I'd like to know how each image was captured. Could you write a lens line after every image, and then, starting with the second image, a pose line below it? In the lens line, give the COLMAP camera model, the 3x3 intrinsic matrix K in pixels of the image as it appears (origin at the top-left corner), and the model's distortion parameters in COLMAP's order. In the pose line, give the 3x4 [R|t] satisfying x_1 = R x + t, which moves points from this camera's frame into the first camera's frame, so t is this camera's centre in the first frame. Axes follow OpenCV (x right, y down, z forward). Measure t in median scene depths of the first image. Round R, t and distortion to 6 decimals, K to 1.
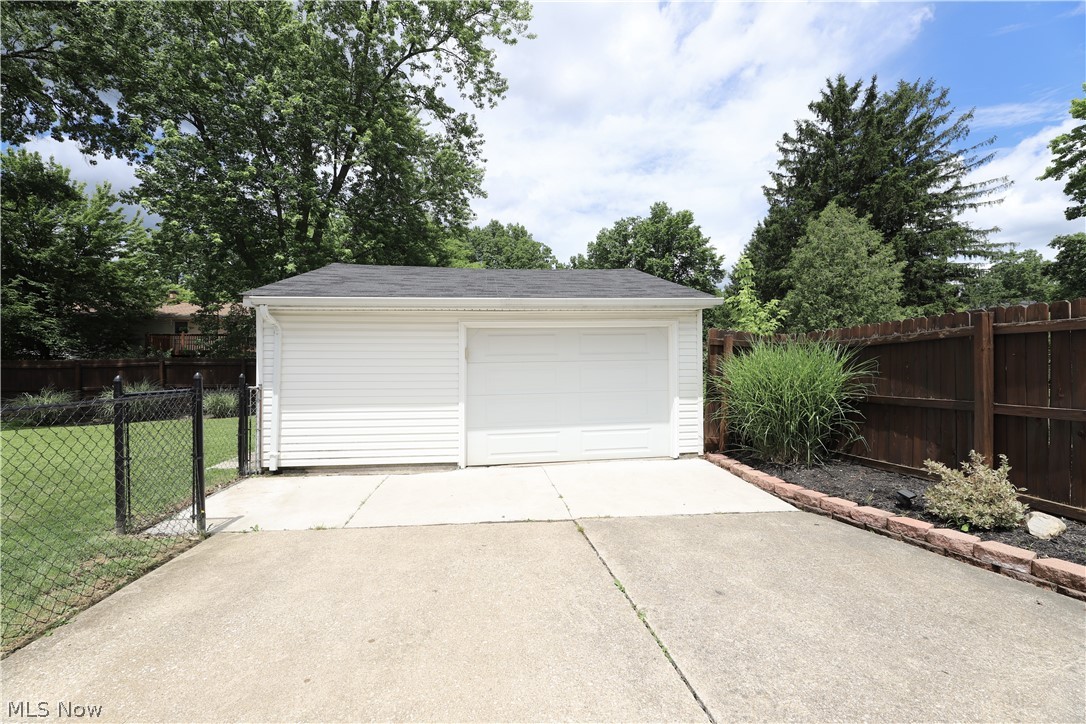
lens RADIAL K [[433.8, 0, 539.9], [0, 433.8, 360.7], [0, 0, 1]] dist [-0.000994, -0.002941]
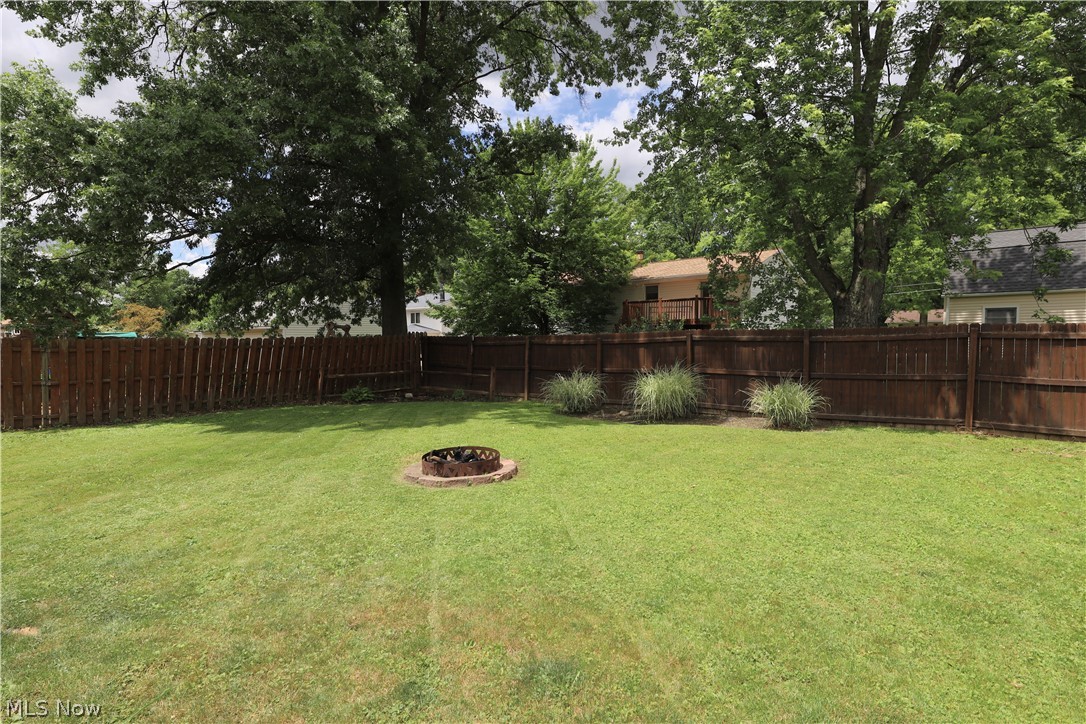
lens RADIAL K [[594.9, 0, 545.6], [0, 594.9, 362.3], [0, 0, 1]] dist [0.005412, 0.000655]
pose [[0.682087, 0.029036, -0.730694, -0.194687], [0.009294, 0.998787, 0.048364, -0.002435], [0.731212, -0.039780, 0.680989, 0.099467]]
